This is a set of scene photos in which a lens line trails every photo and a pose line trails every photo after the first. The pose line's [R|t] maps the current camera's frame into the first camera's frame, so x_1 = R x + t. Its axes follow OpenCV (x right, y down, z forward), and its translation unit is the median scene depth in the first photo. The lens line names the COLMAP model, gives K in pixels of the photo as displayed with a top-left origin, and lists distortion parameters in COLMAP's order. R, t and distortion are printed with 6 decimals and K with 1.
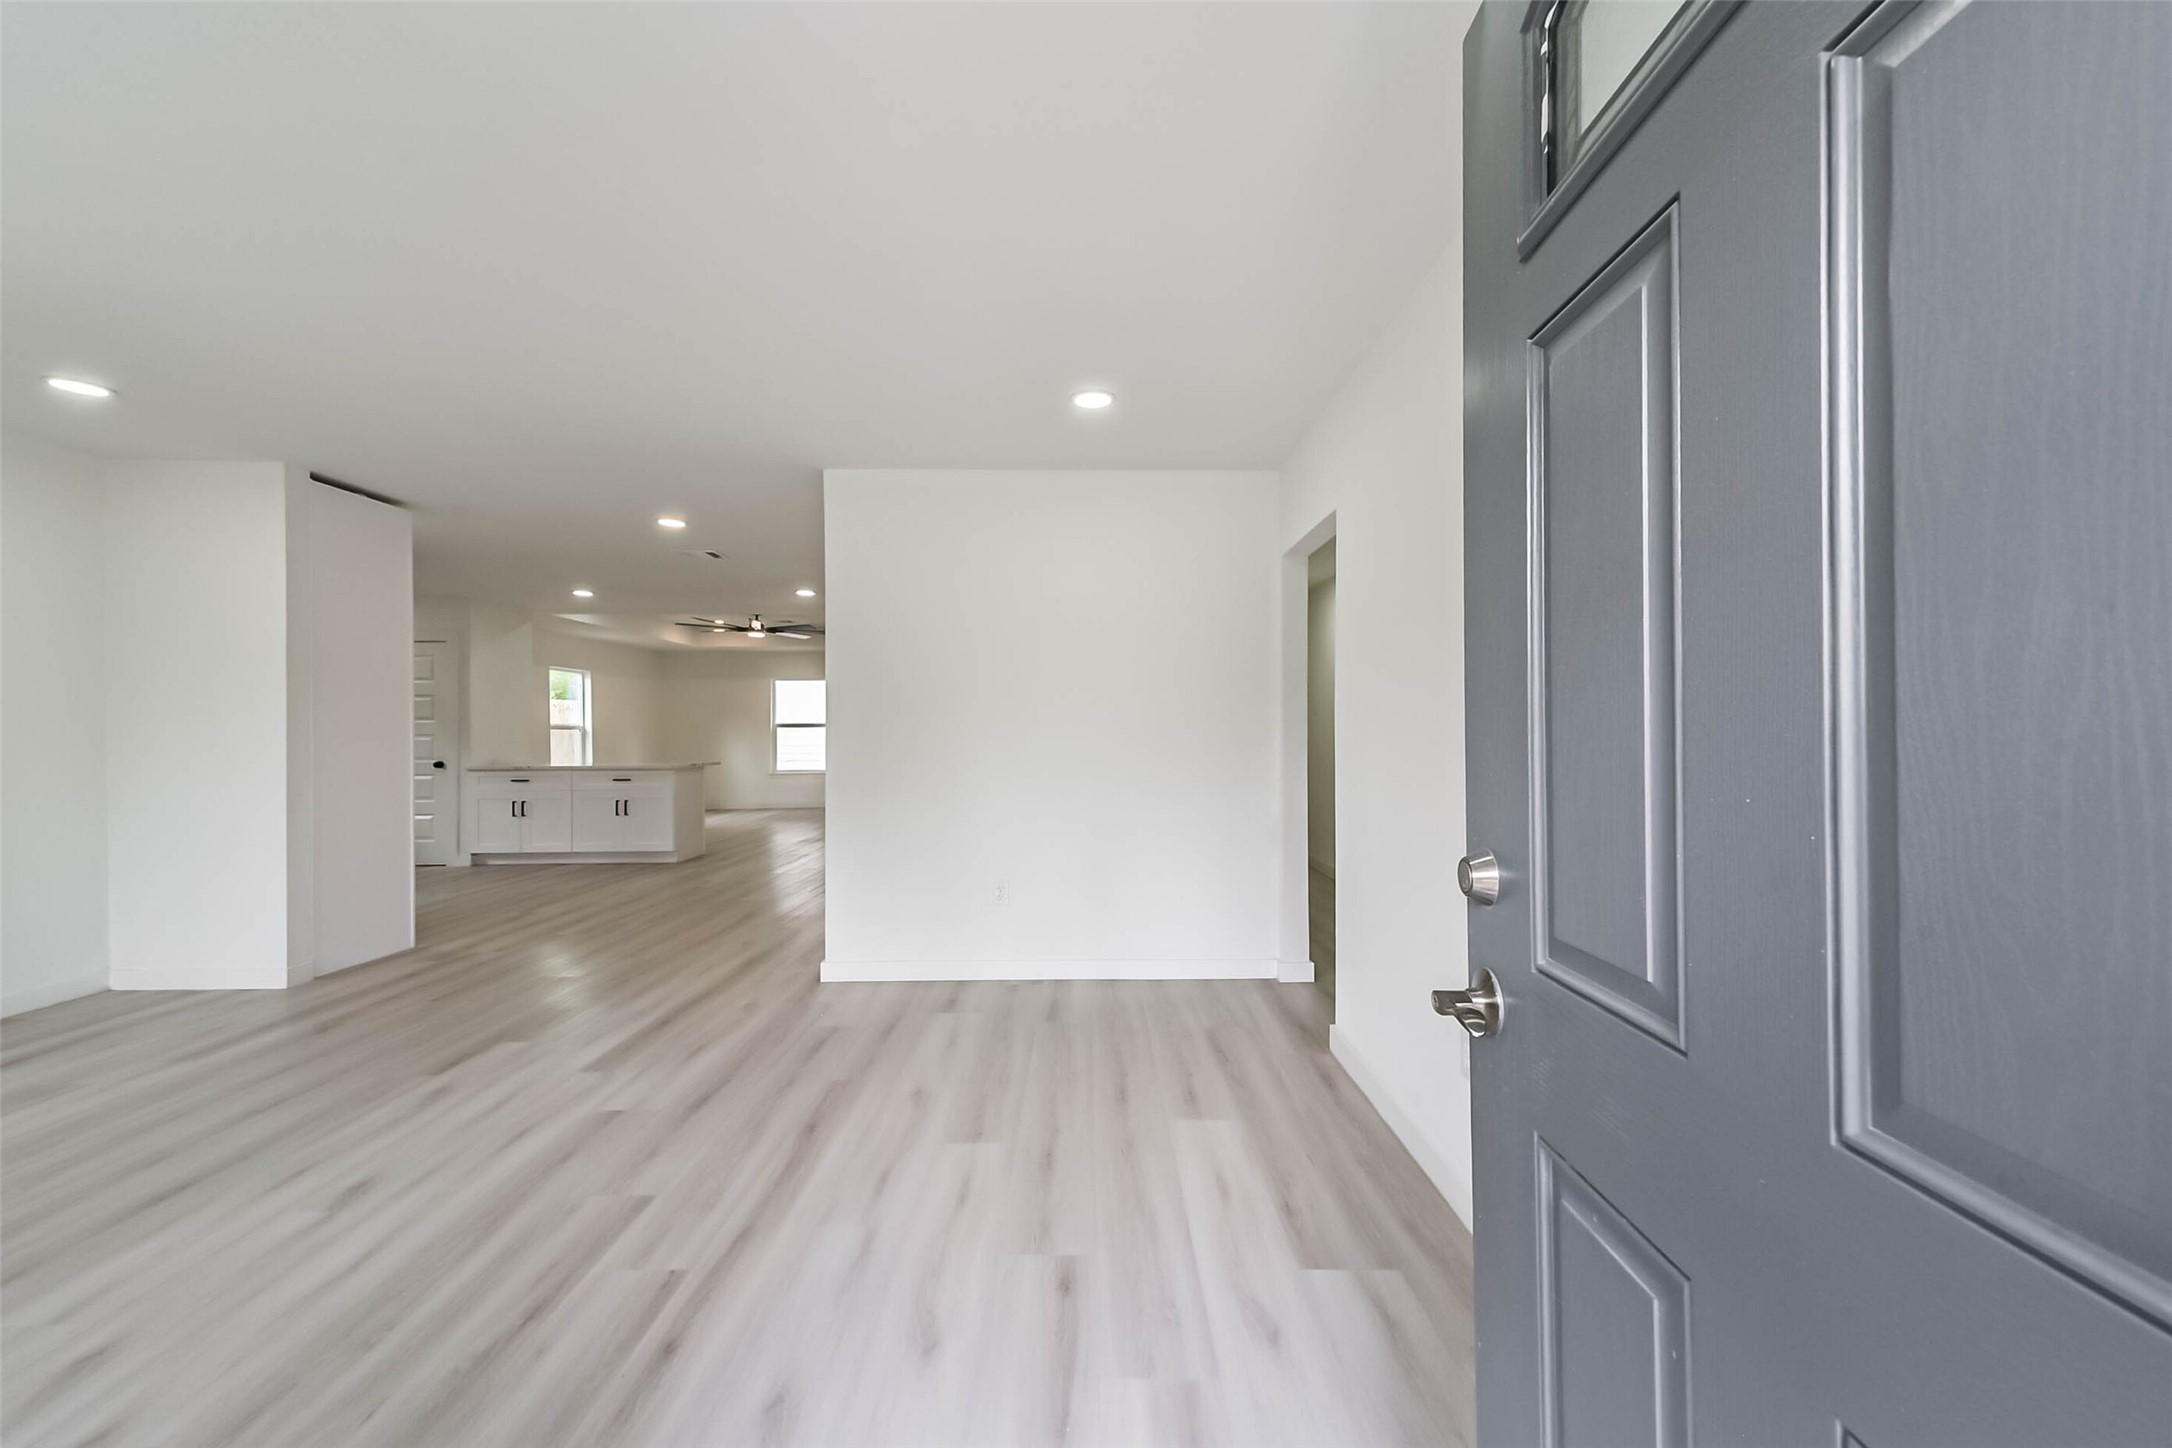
lens RADIAL K [[846.4, 0, 1099.0], [0, 846.4, 725.3], [0, 0, 1]] dist [0.011478, -0.000083]
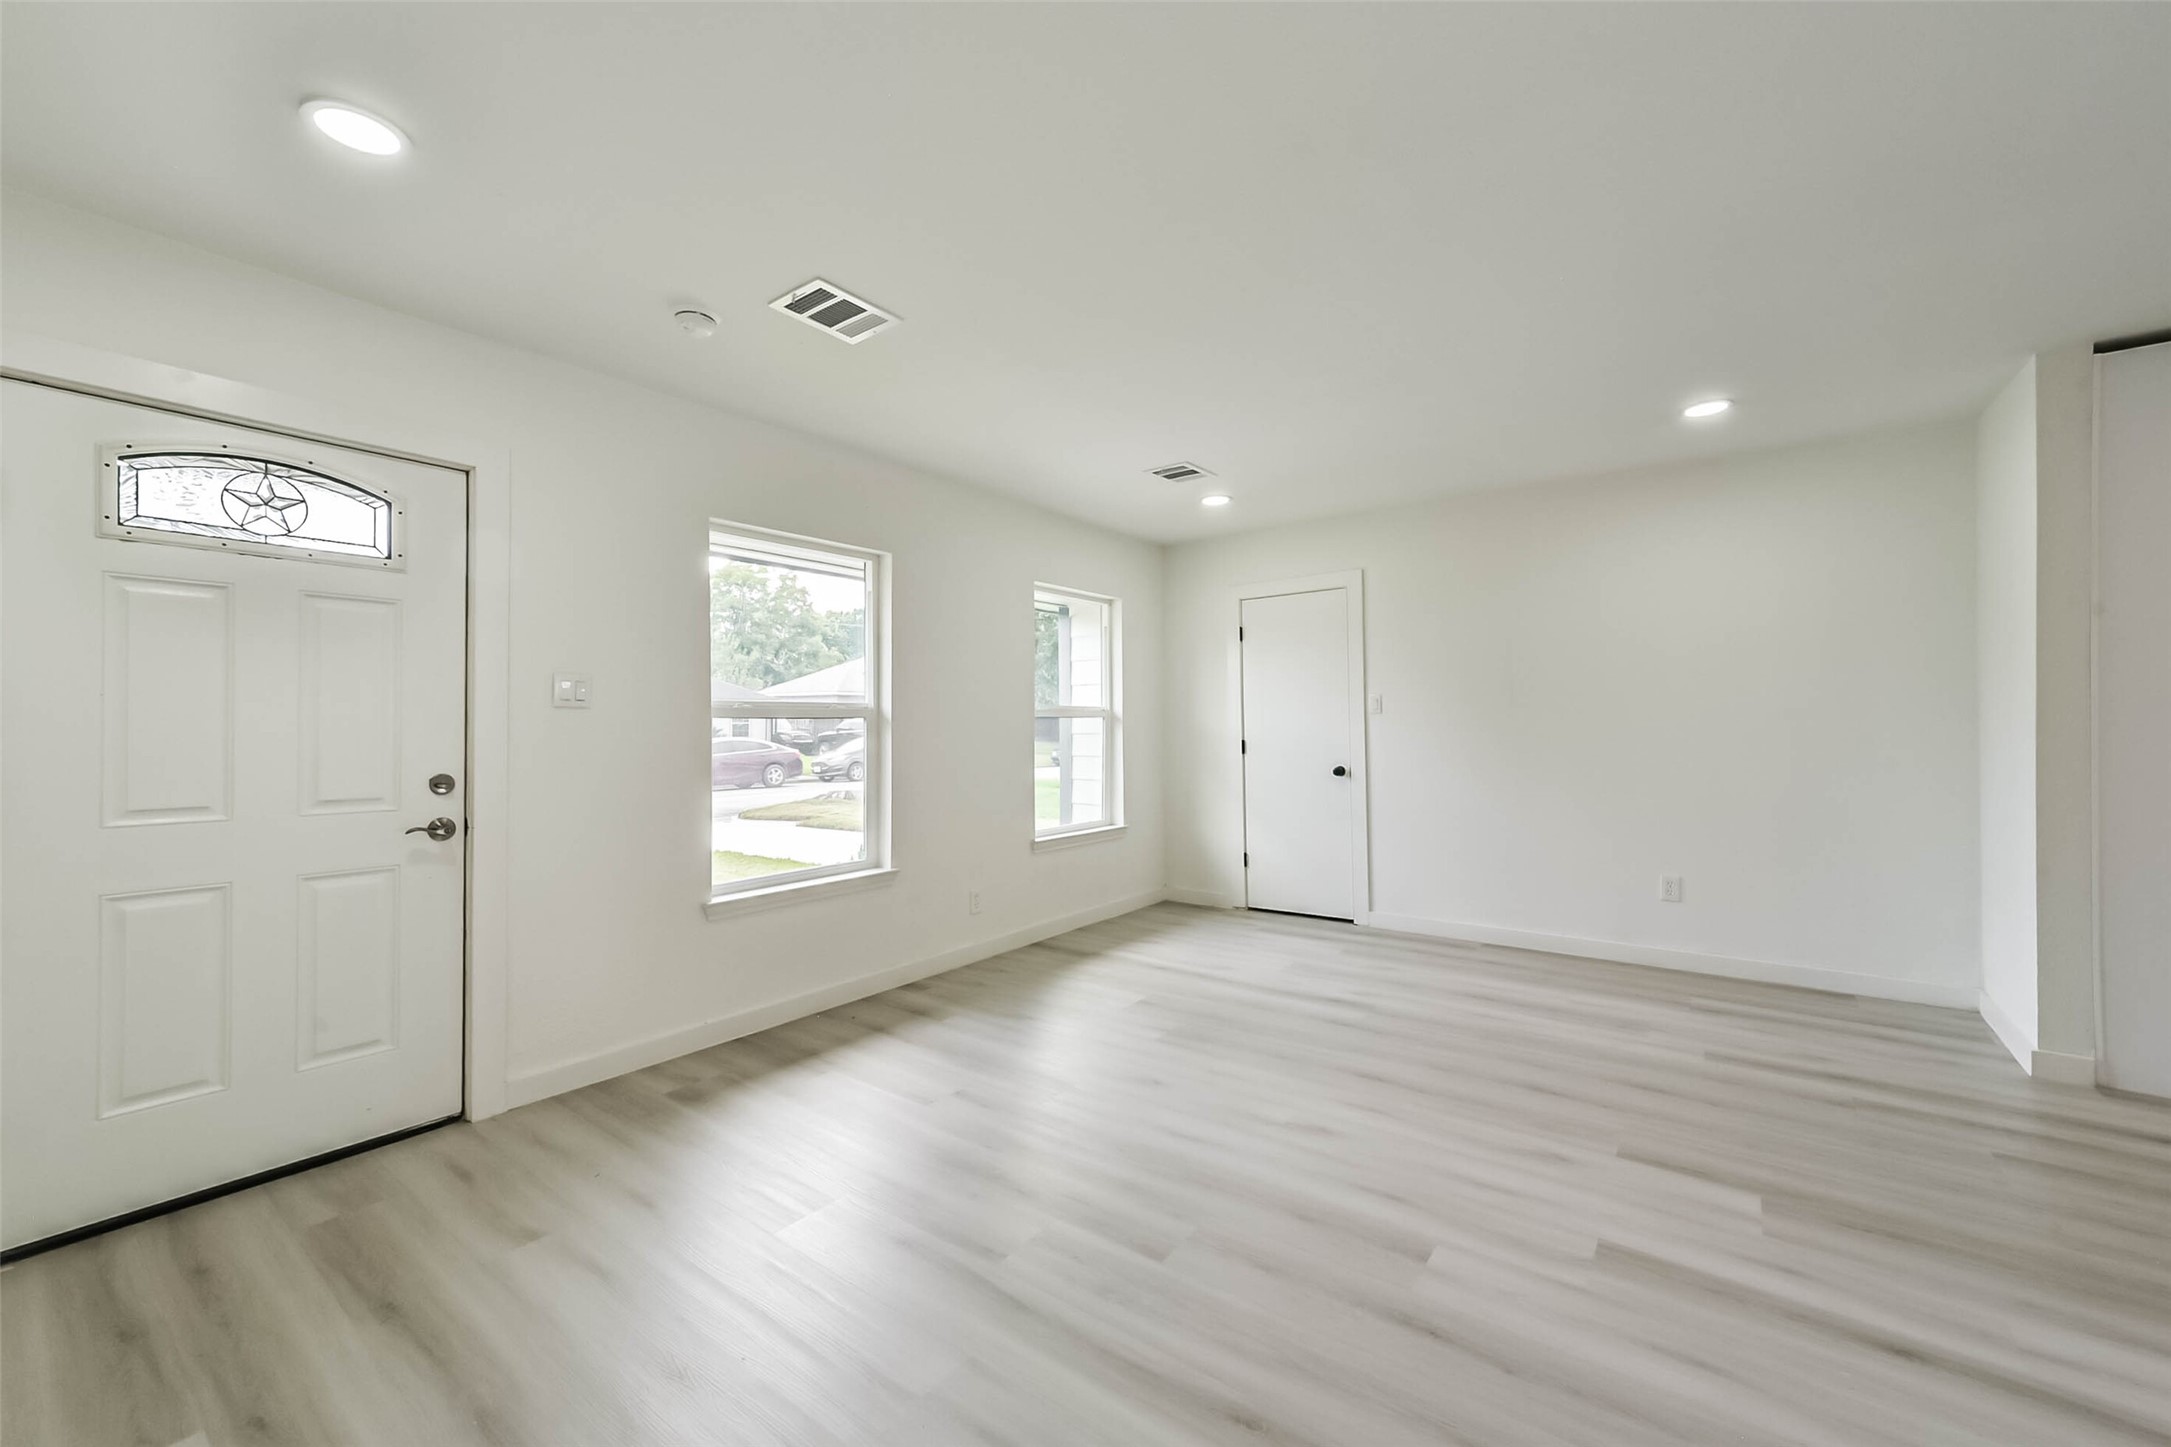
lens RADIAL K [[846.0, 0, 1098.5], [0, 846.0, 724.8], [0, 0, 1]] dist [0.011478, -0.000083]
pose [[-0.607321, -0.000936, -0.794456, 0.164469], [0.006522, 0.999960, -0.006163, 0.009788], [0.794430, -0.008924, -0.607291, 1.194790]]
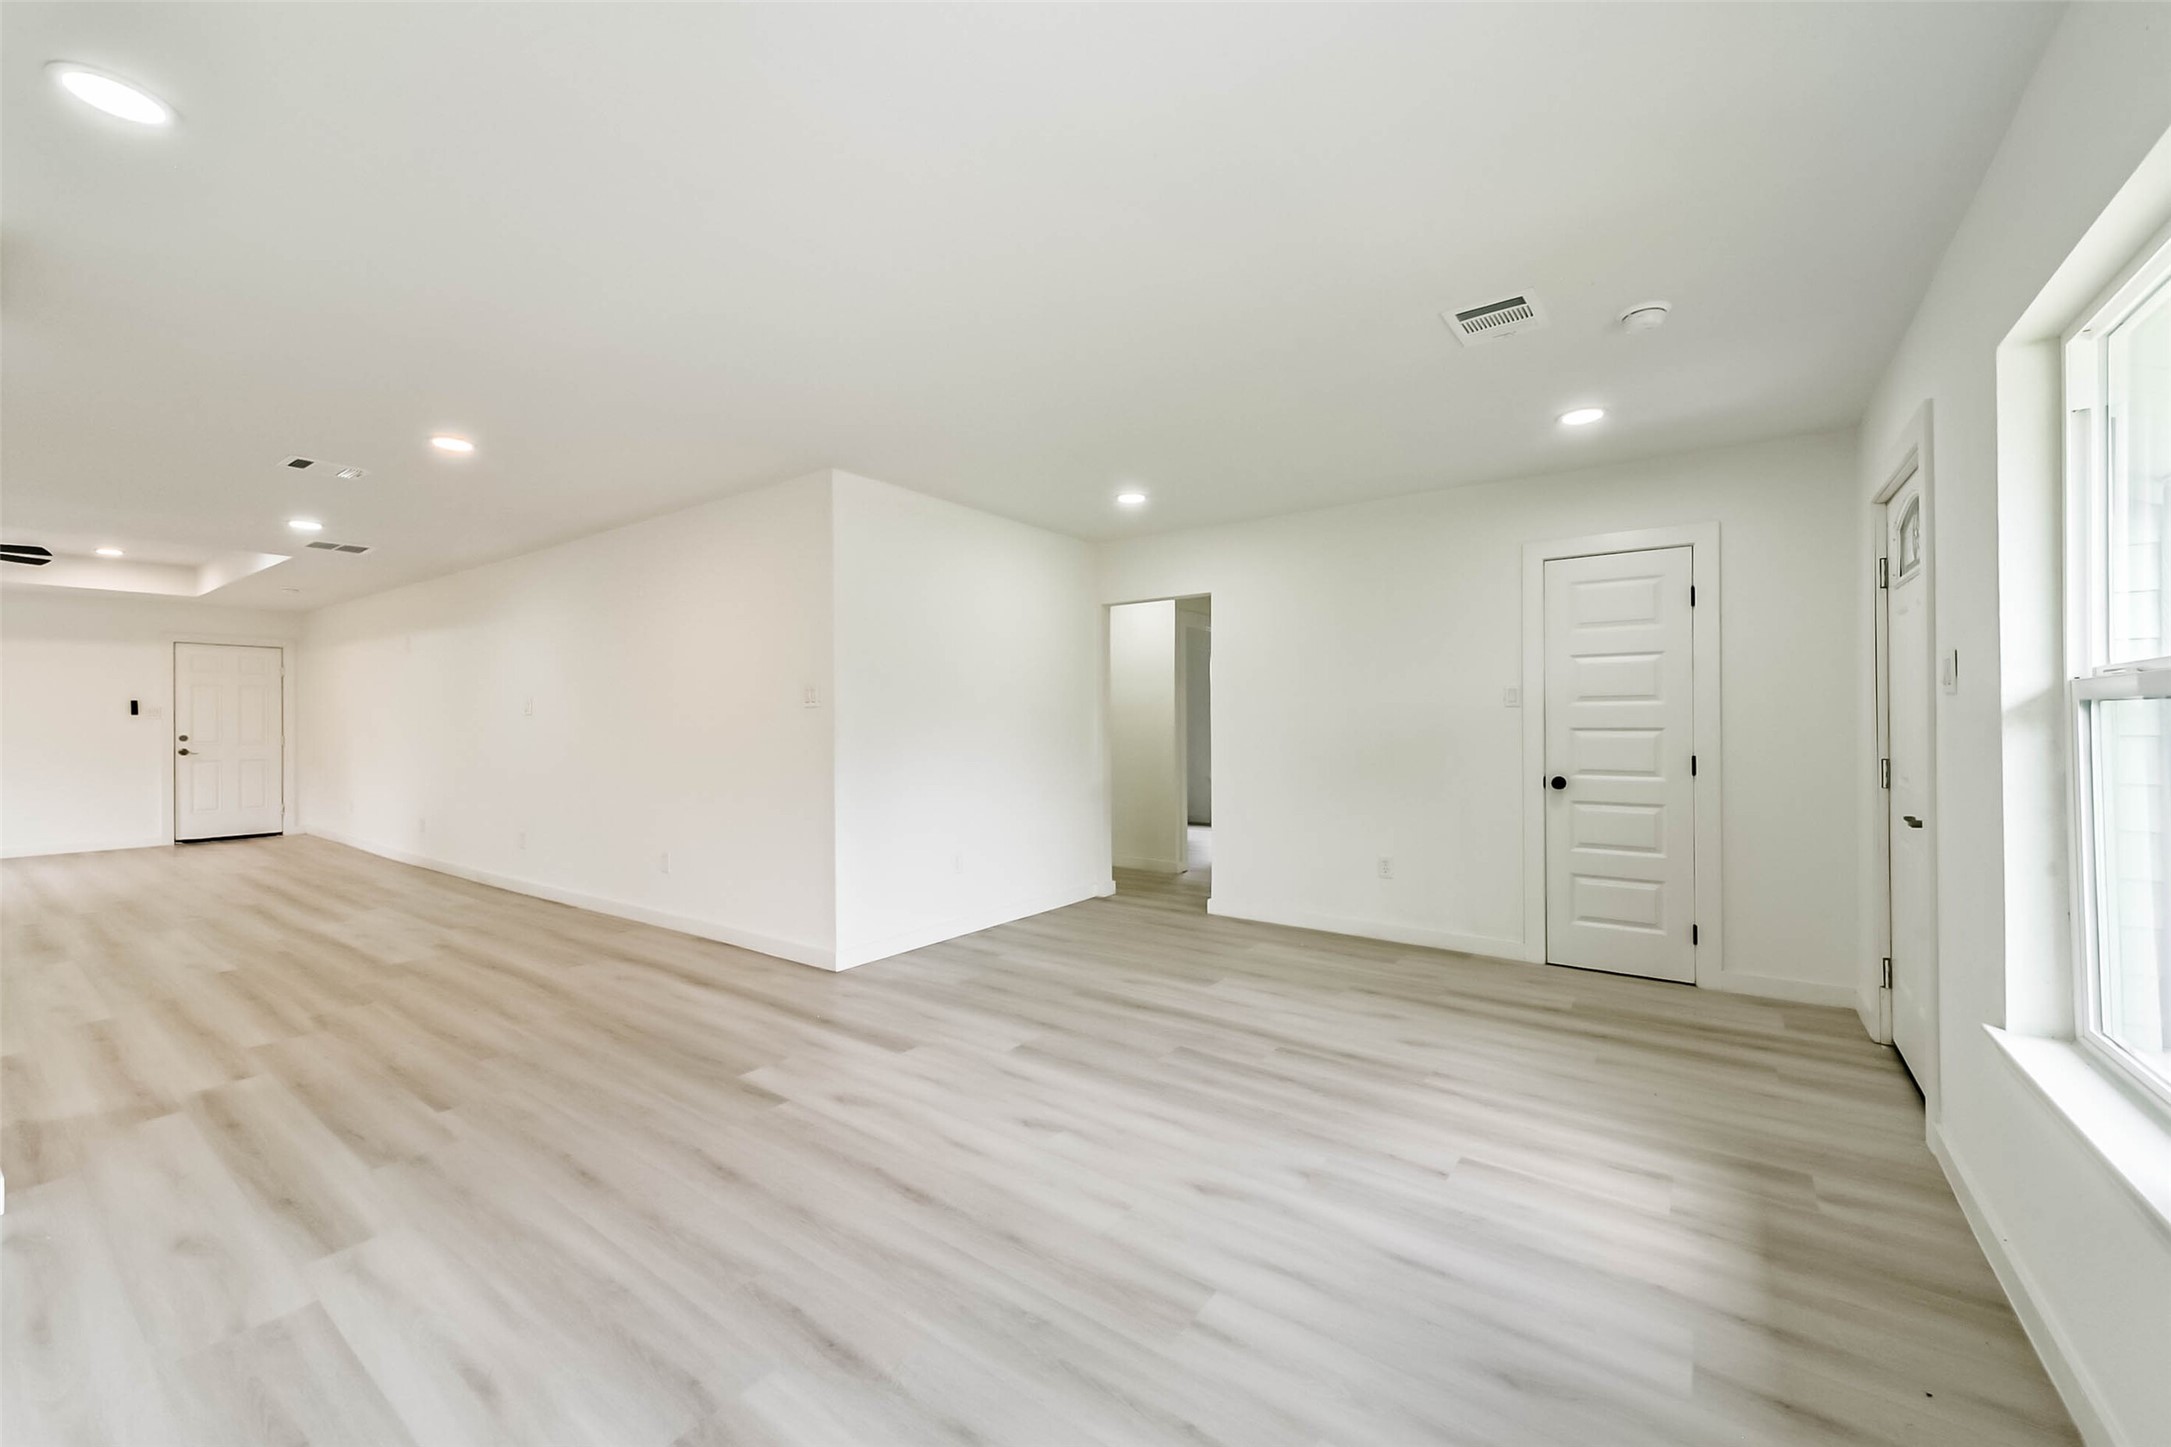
lens RADIAL K [[848.2, 0, 1085.5], [0, 848.2, 723.5], [0, 0, 1]] dist [-0.006308, 0.000108]
pose [[0.610470, -0.004114, 0.792028, -1.411671], [0.003792, 0.999990, 0.002272, 0.003330], [-0.792030, 0.001616, 0.610480, 0.205403]]
